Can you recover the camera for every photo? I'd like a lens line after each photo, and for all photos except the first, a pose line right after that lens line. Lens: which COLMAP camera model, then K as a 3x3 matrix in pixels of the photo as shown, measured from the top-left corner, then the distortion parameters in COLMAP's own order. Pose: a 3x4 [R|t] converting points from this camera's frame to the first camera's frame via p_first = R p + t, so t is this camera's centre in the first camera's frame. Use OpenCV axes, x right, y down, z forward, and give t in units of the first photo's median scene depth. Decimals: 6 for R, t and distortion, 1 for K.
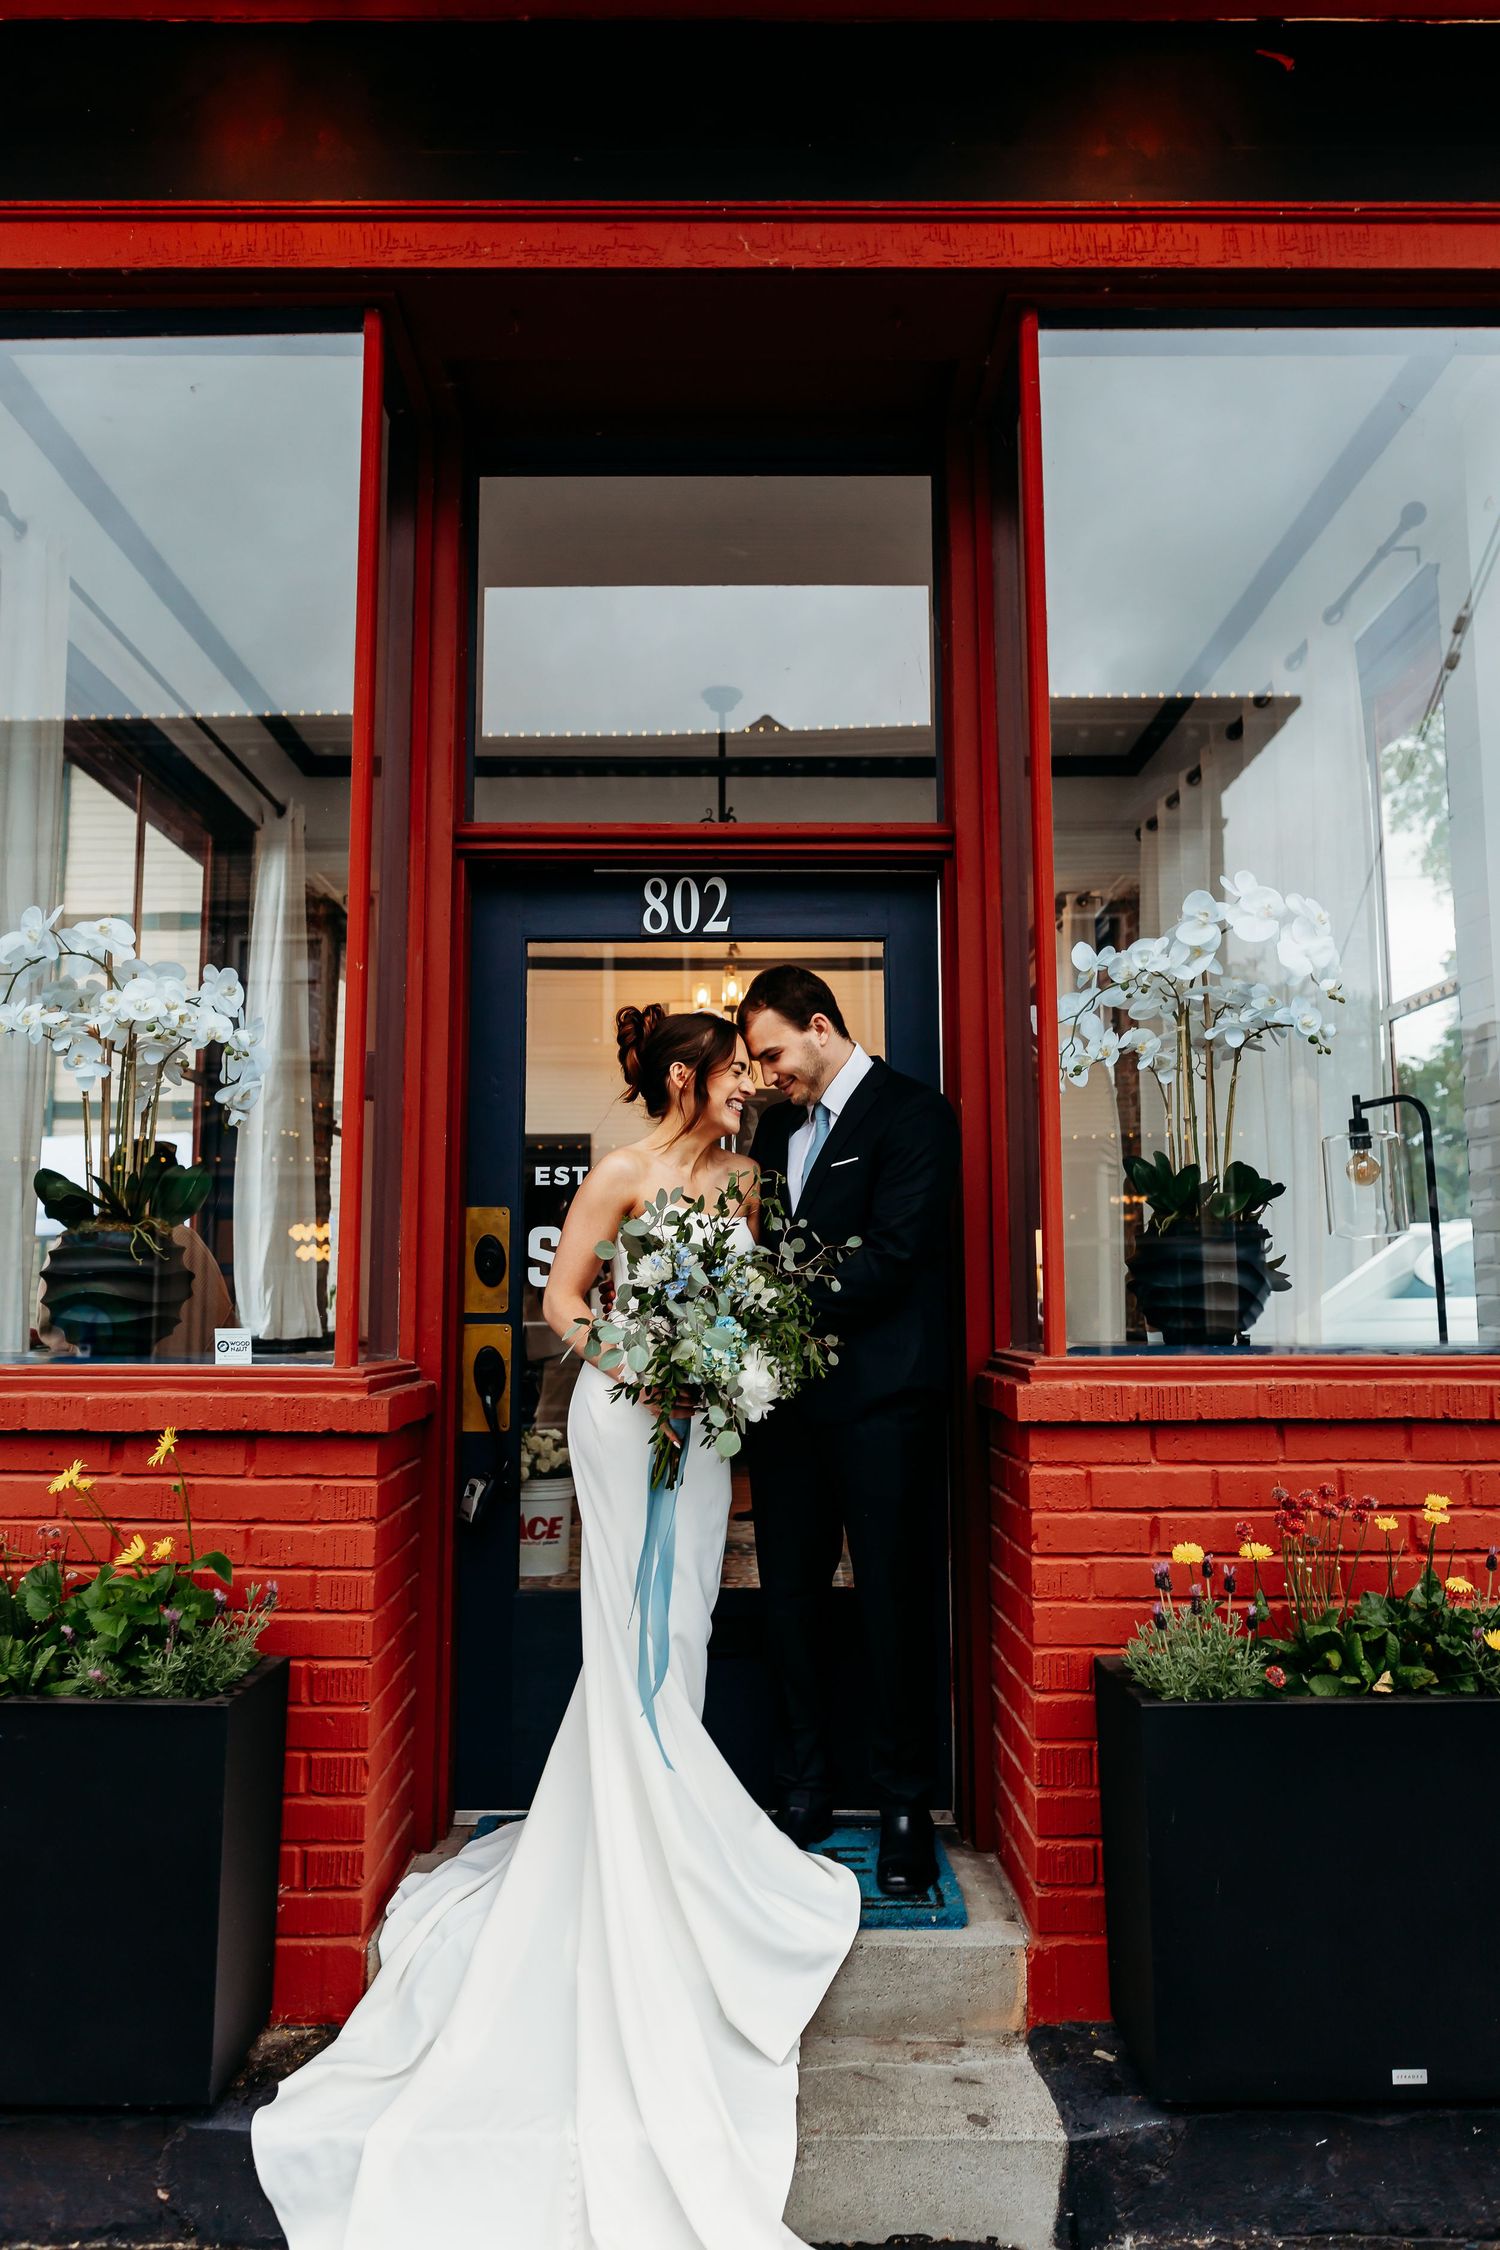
lens RADIAL K [[1413.7, 0, 755.8], [0, 1413.7, 1129.9], [0, 0, 1]] dist [-0.003239, -0.000533]
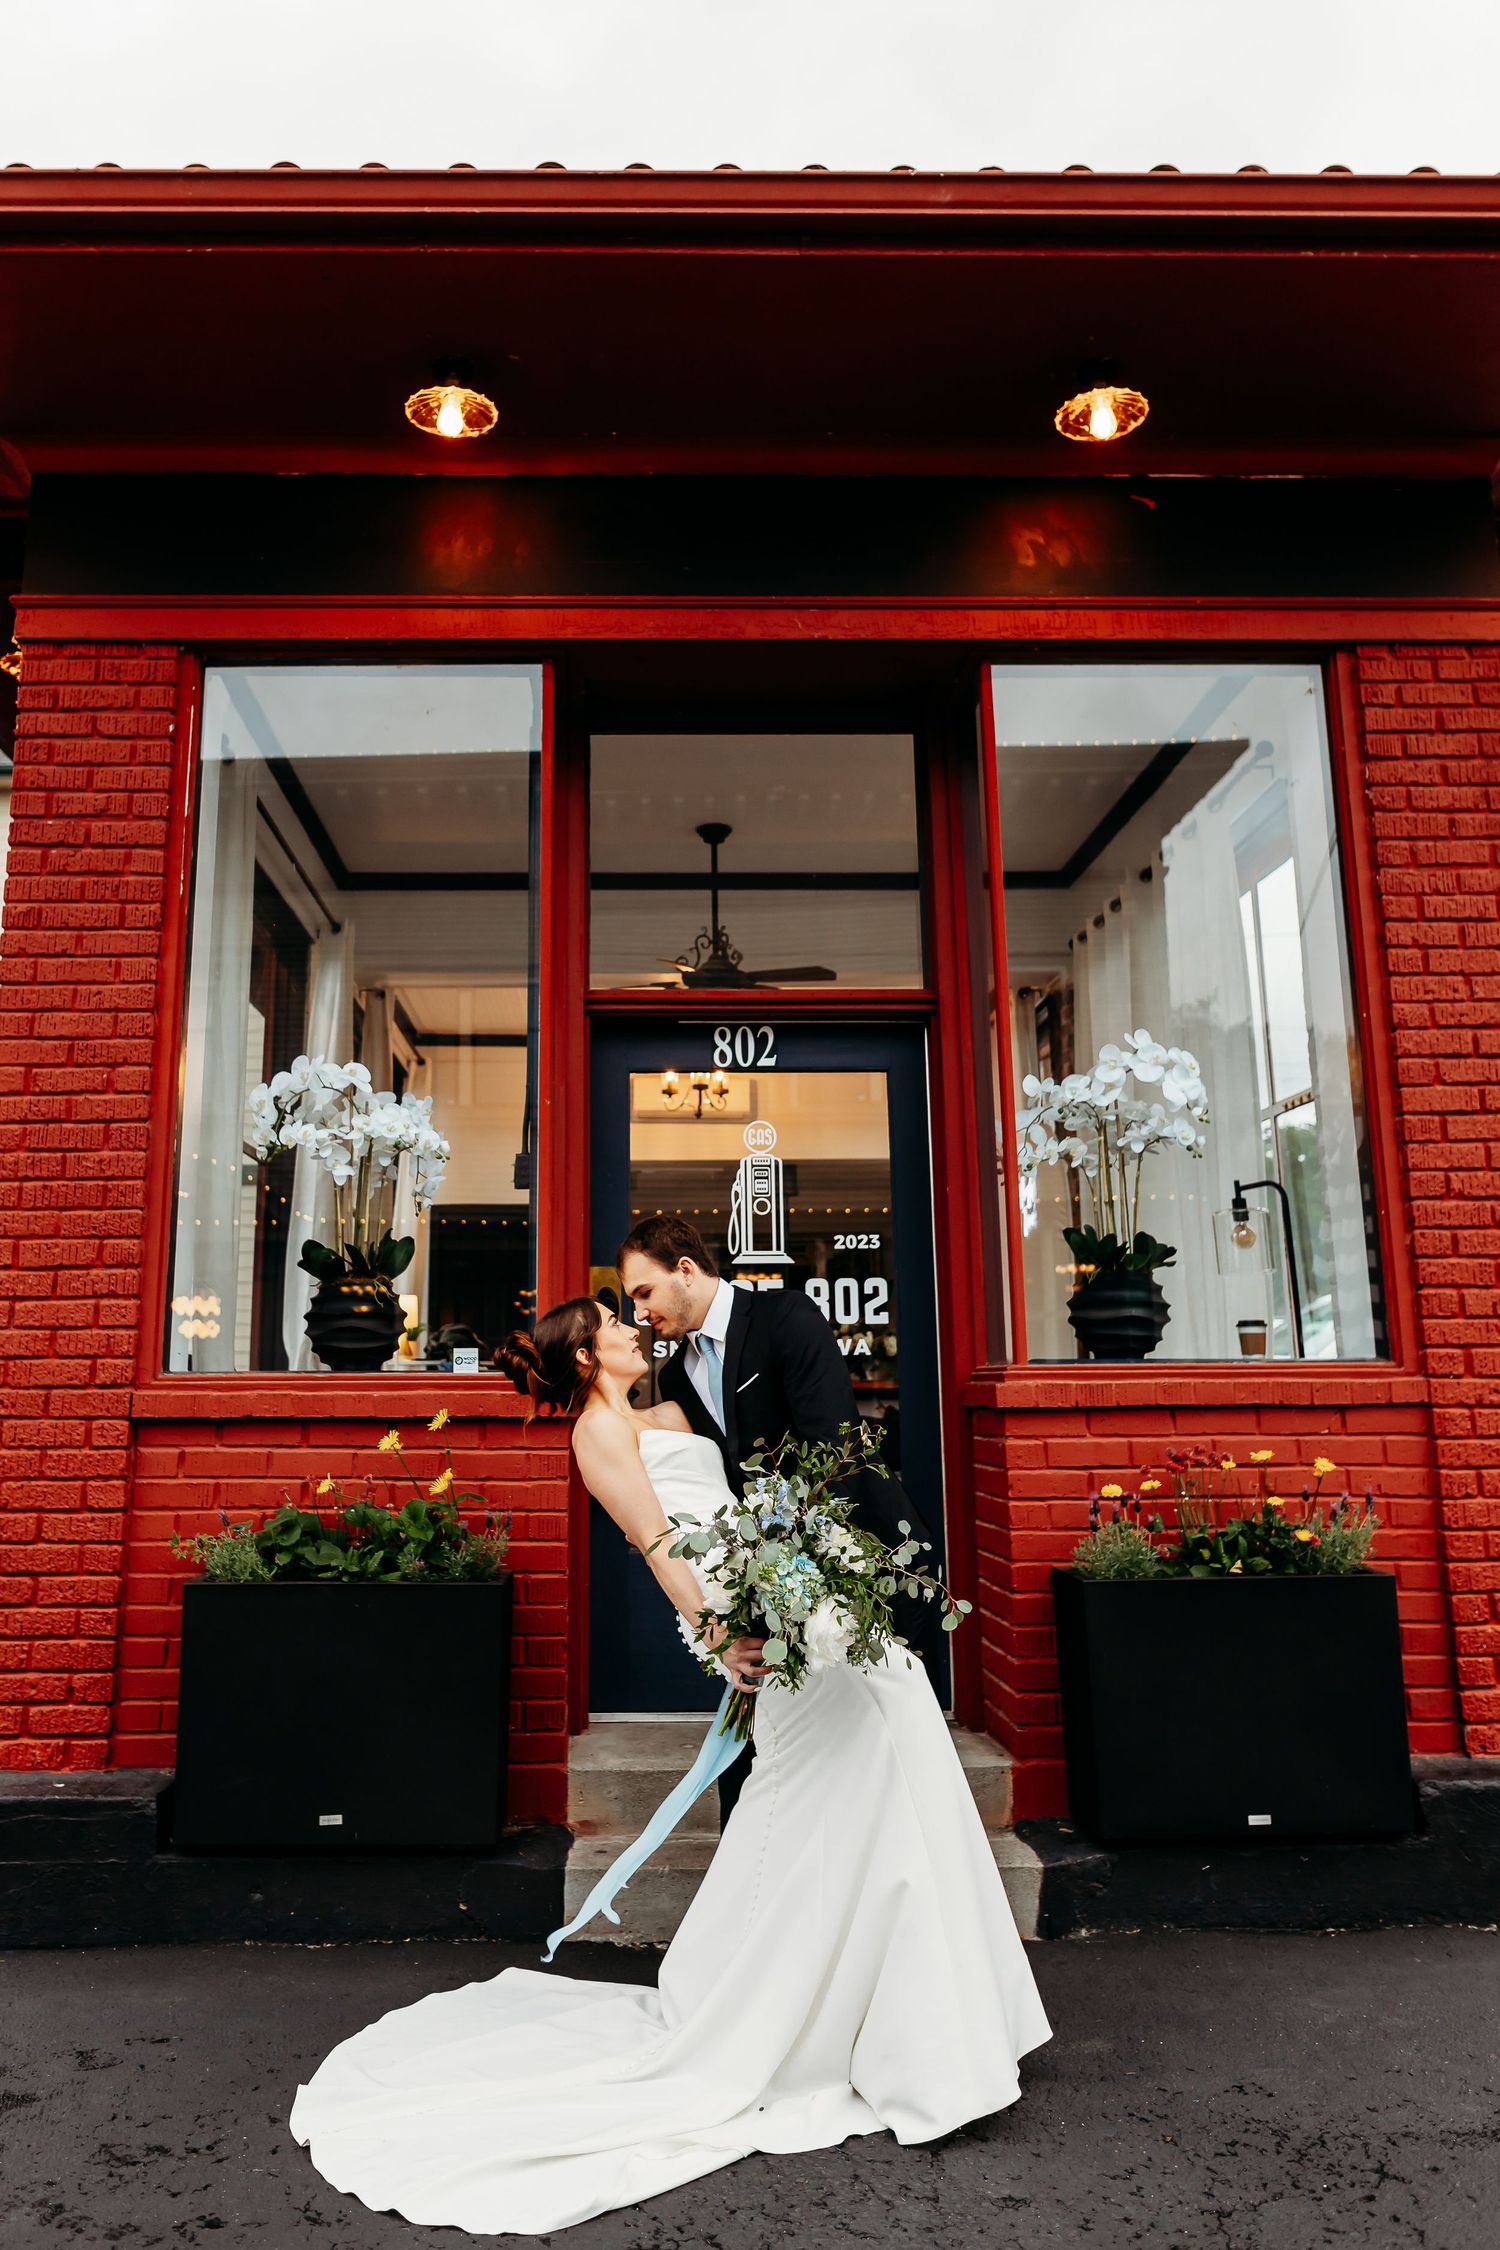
lens RADIAL K [[1548.0, 0, 691.8], [0, 1548.0, 1035.6], [0, 0, 1]] dist [-0.003025, 0.001172]
pose [[0.999861, -0.001436, 0.016613, -0.149860], [0.003112, 0.994850, -0.101313, -0.018801], [-0.016382, 0.101350, 0.994716, -0.605462]]
